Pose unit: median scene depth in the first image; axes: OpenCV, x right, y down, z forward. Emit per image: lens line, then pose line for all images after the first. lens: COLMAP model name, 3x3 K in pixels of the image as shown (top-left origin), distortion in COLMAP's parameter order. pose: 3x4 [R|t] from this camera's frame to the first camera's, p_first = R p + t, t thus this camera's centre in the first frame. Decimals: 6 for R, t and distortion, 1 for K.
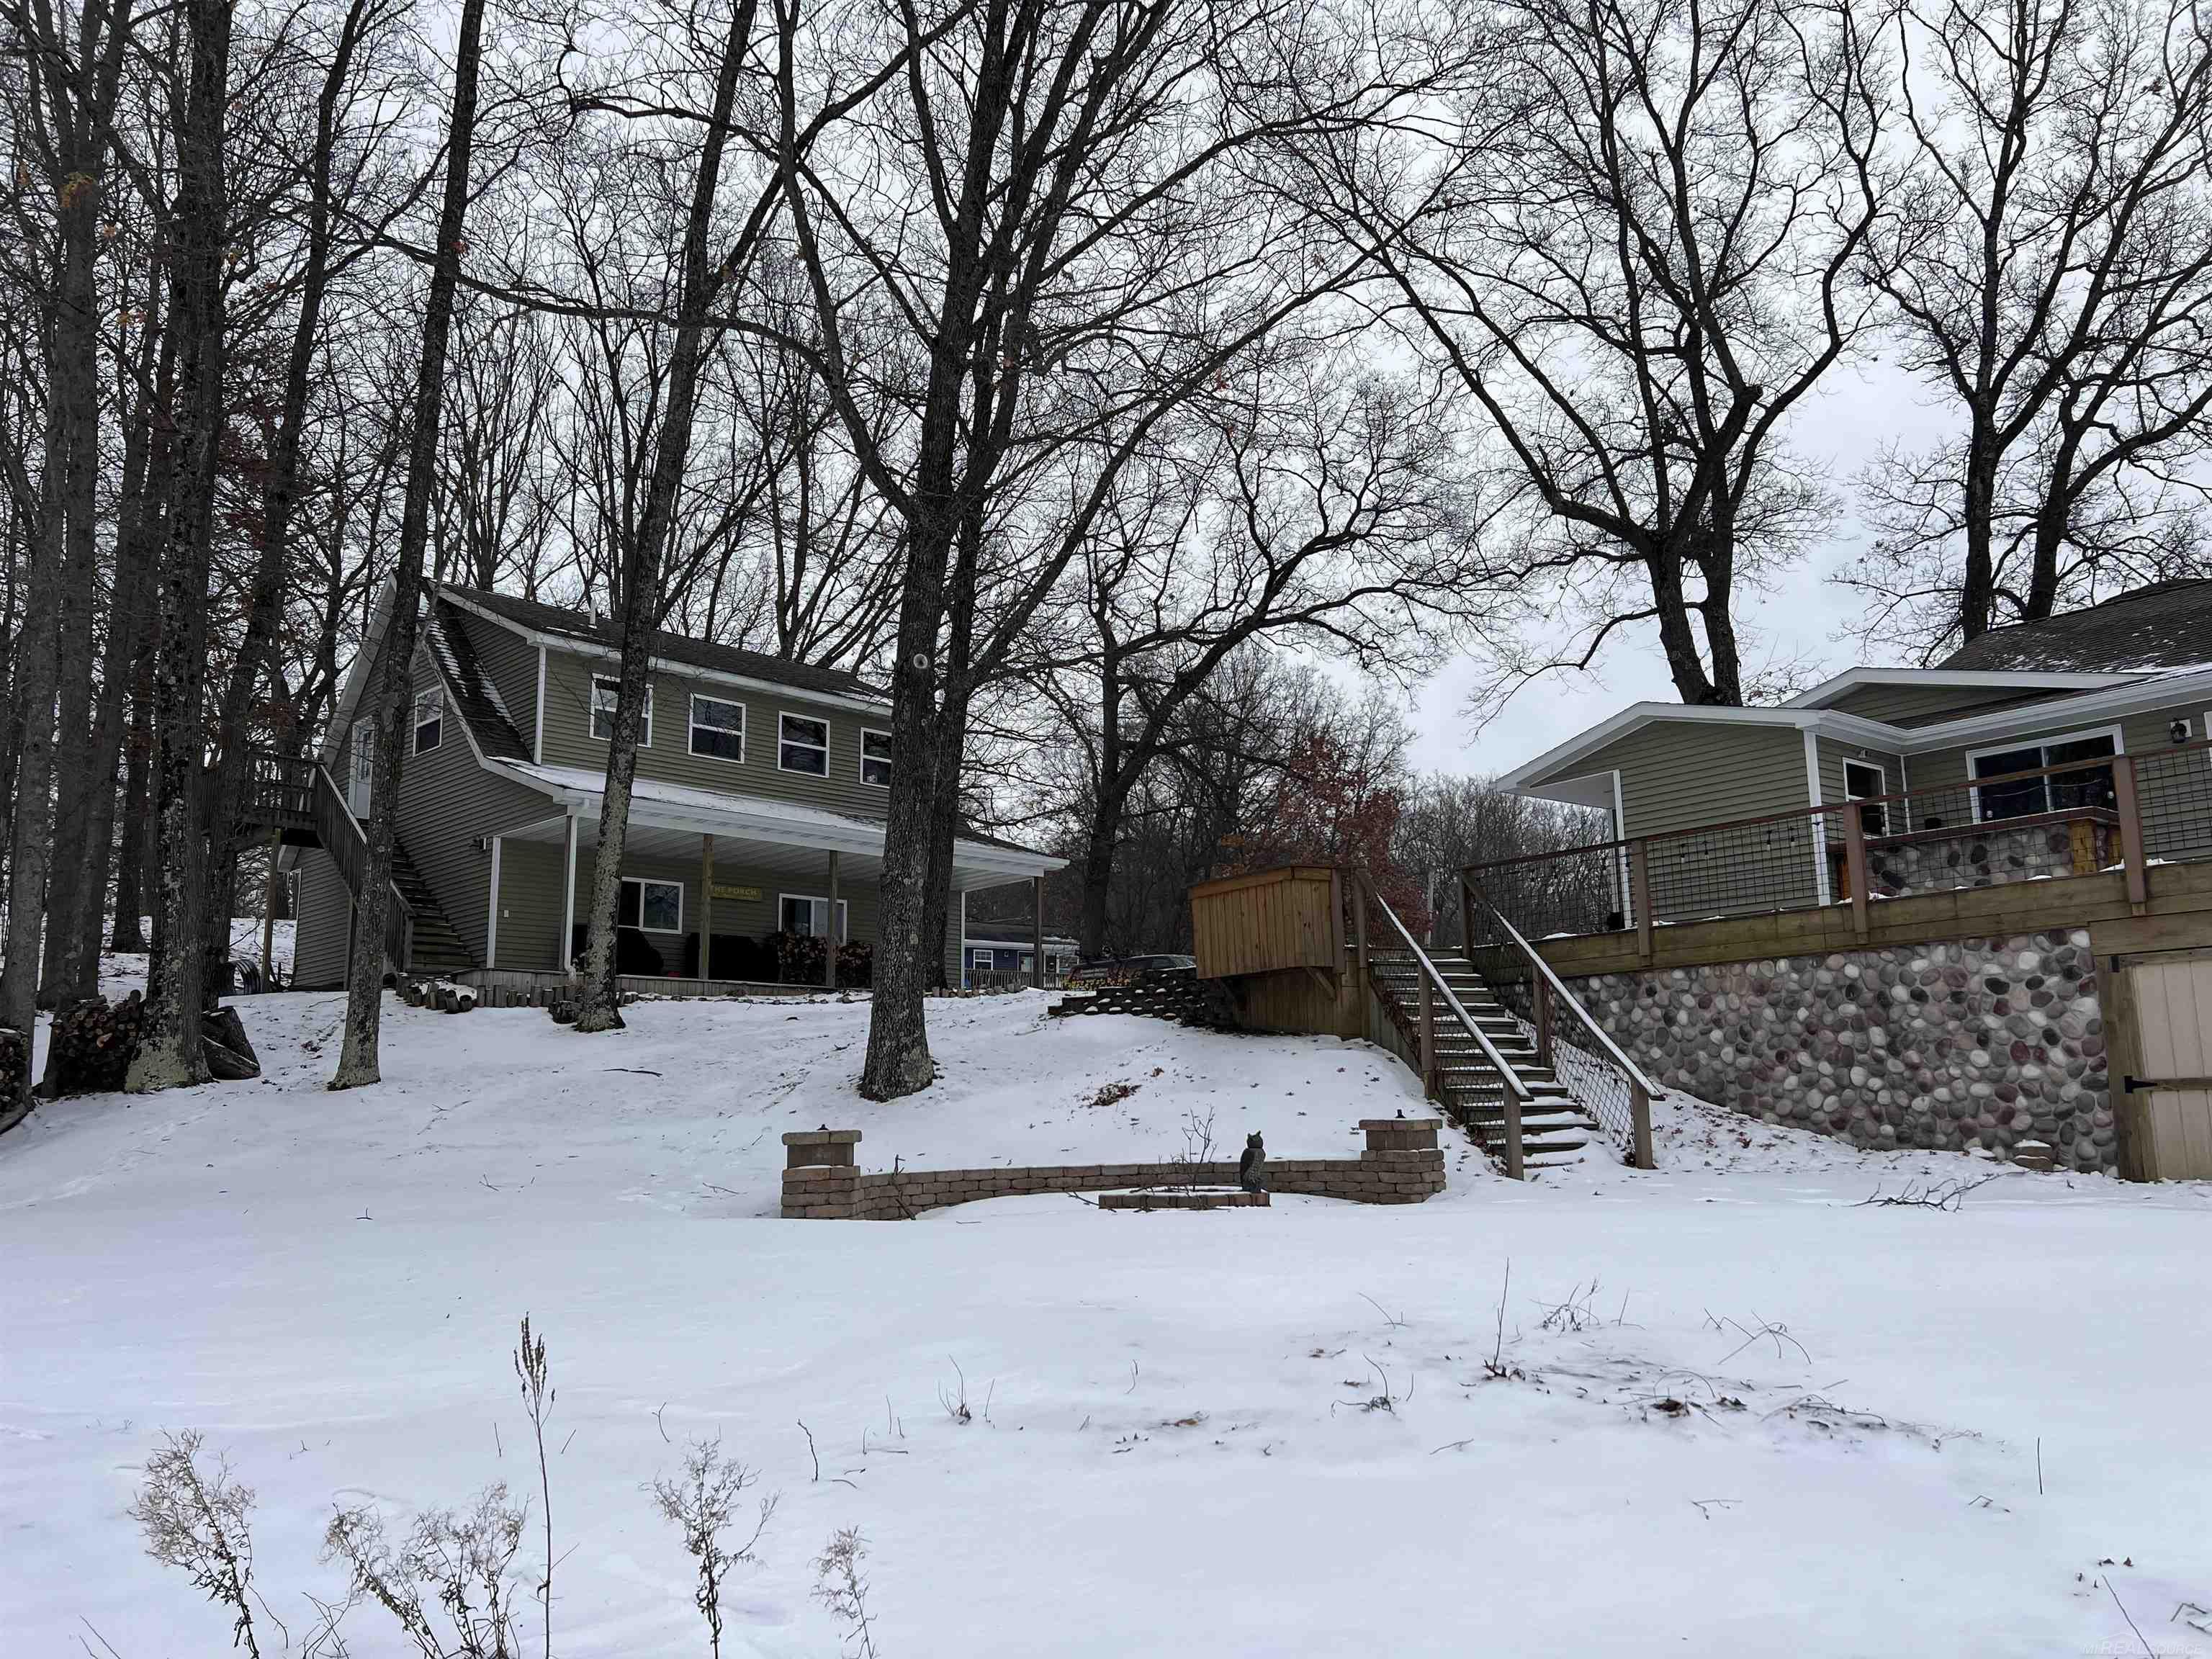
lens RADIAL K [[1654.6, 0, 1113.9], [0, 1654.6, 818.0], [0, 0, 1]] dist [0.064102, -0.070629]
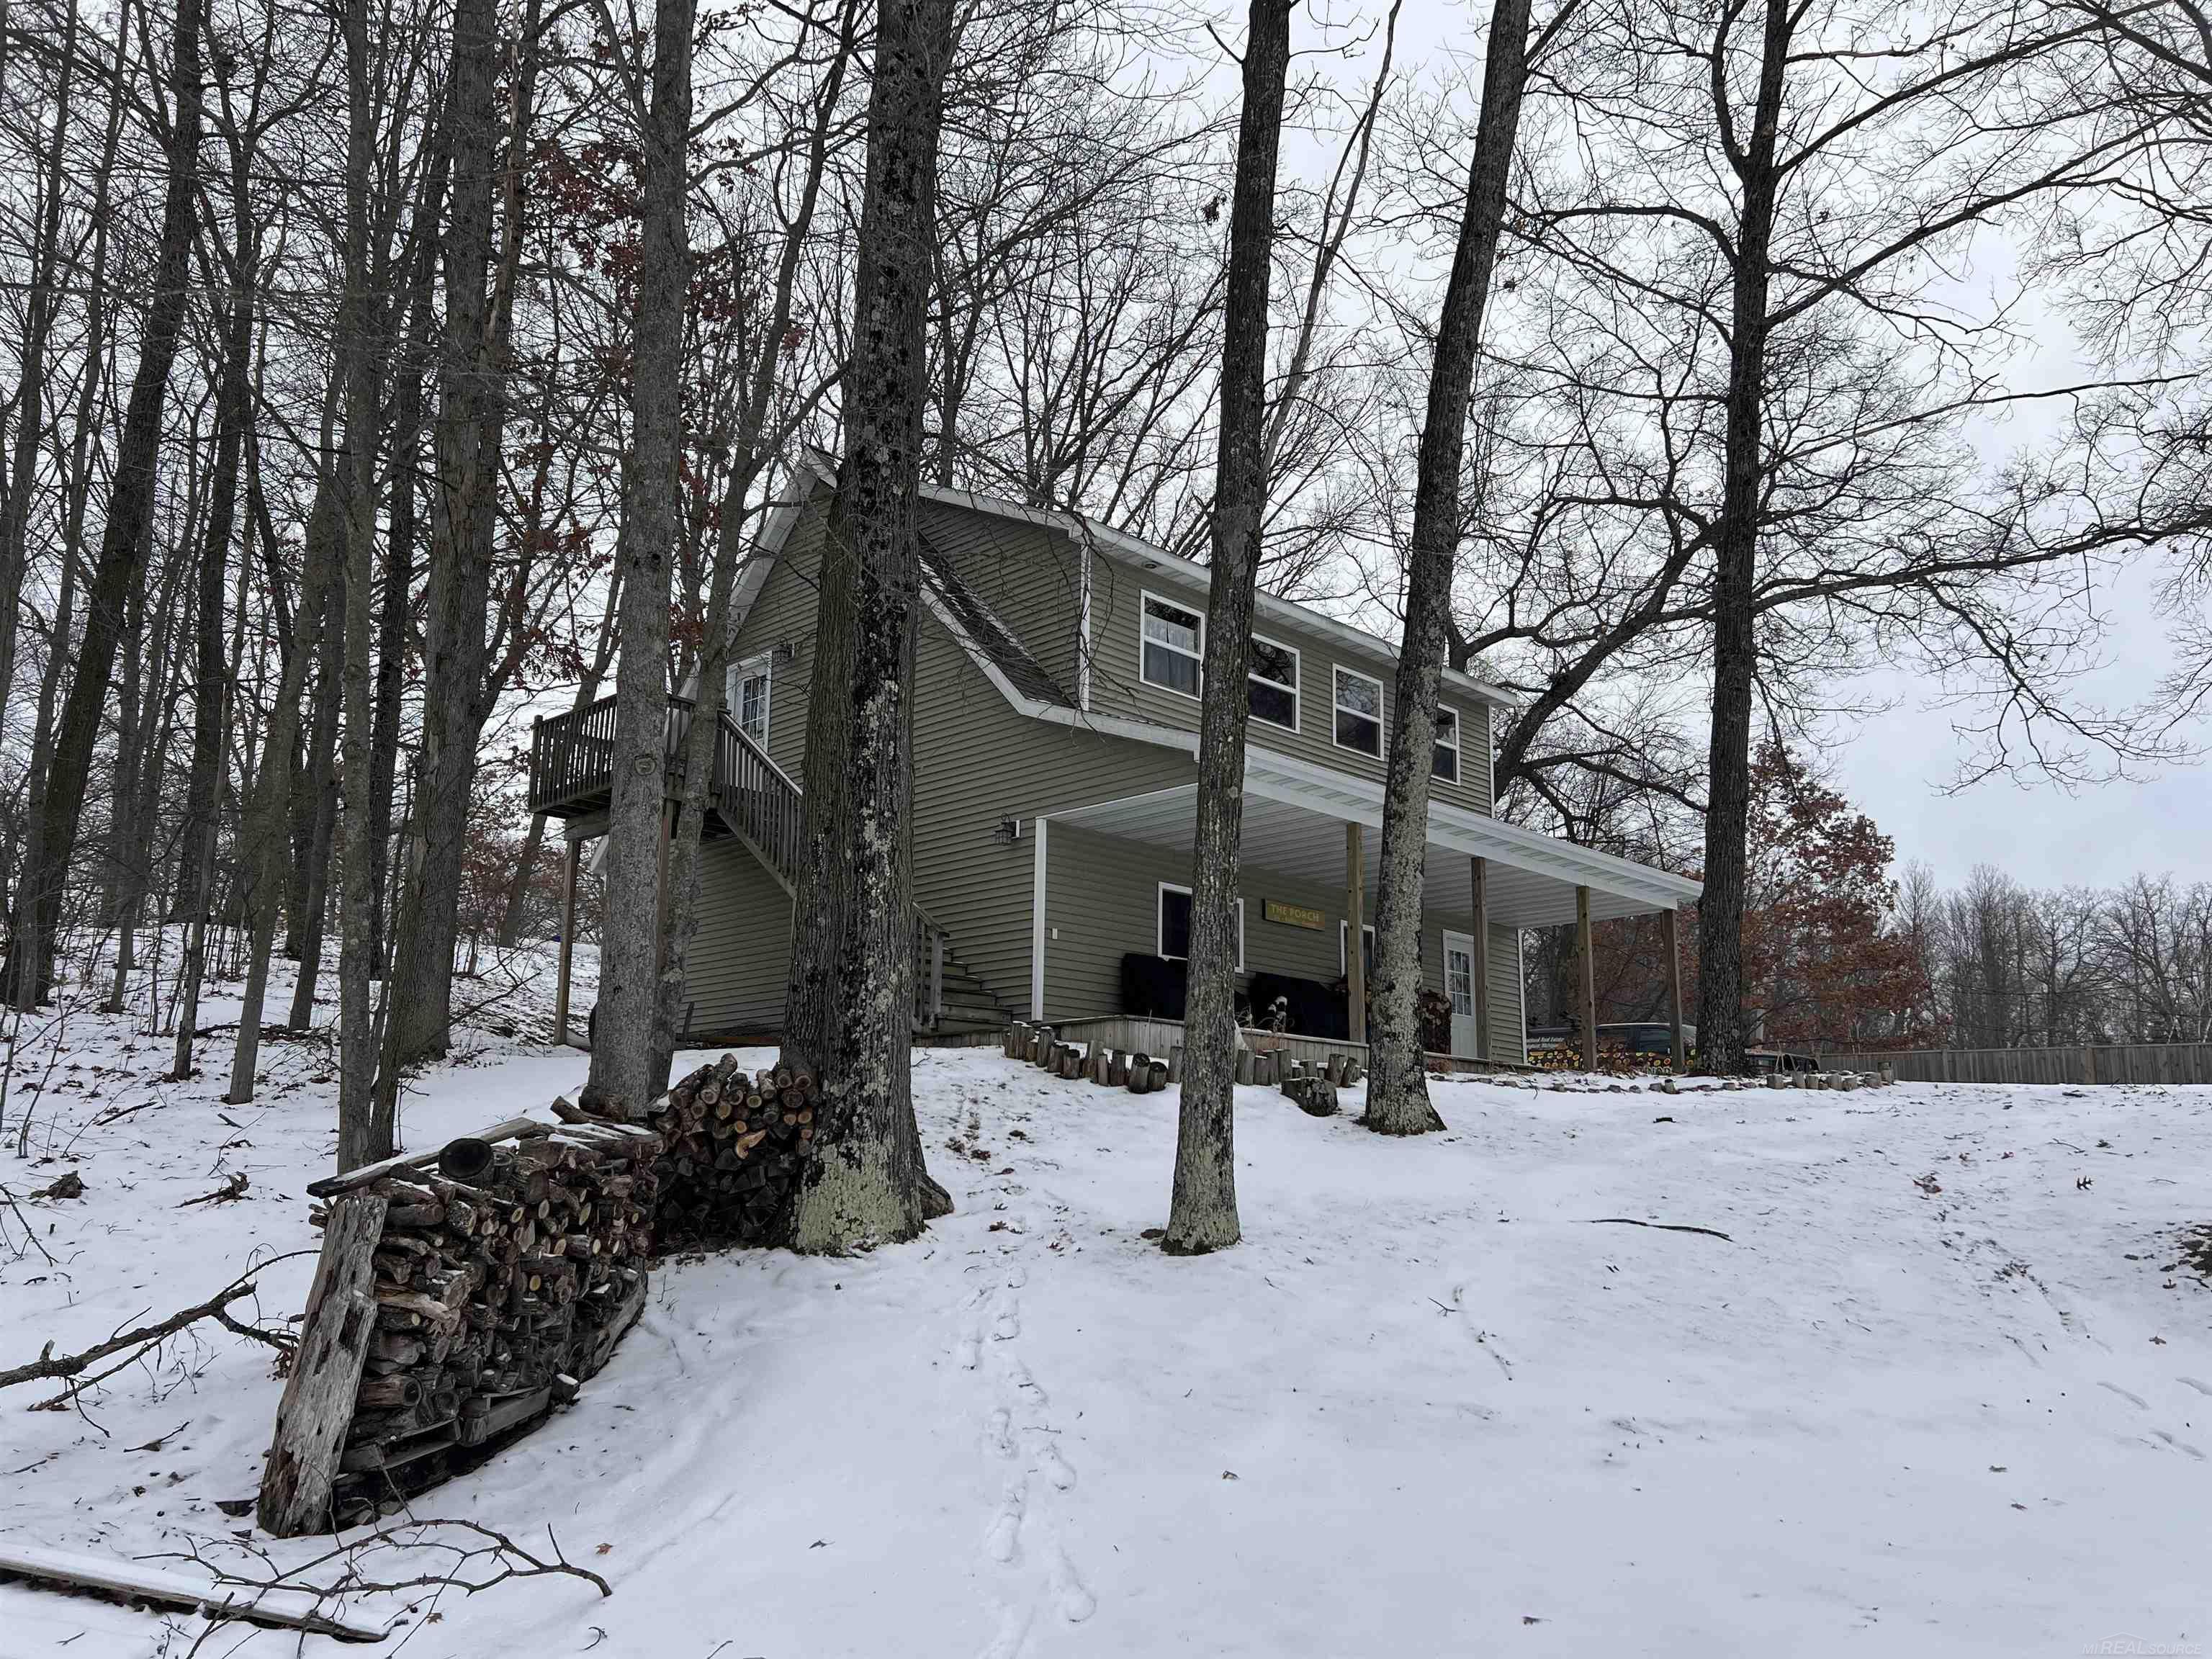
lens RADIAL K [[1654.6, 0, 1138.2], [0, 1654.6, 843.5], [0, 0, 1]] dist [0.064102, -0.070629]
pose [[0.999281, 0.029837, 0.023382, -0.498321], [-0.029409, 0.999397, -0.018441, 0.046779], [-0.023918, 0.017740, 0.999557, 0.490986]]
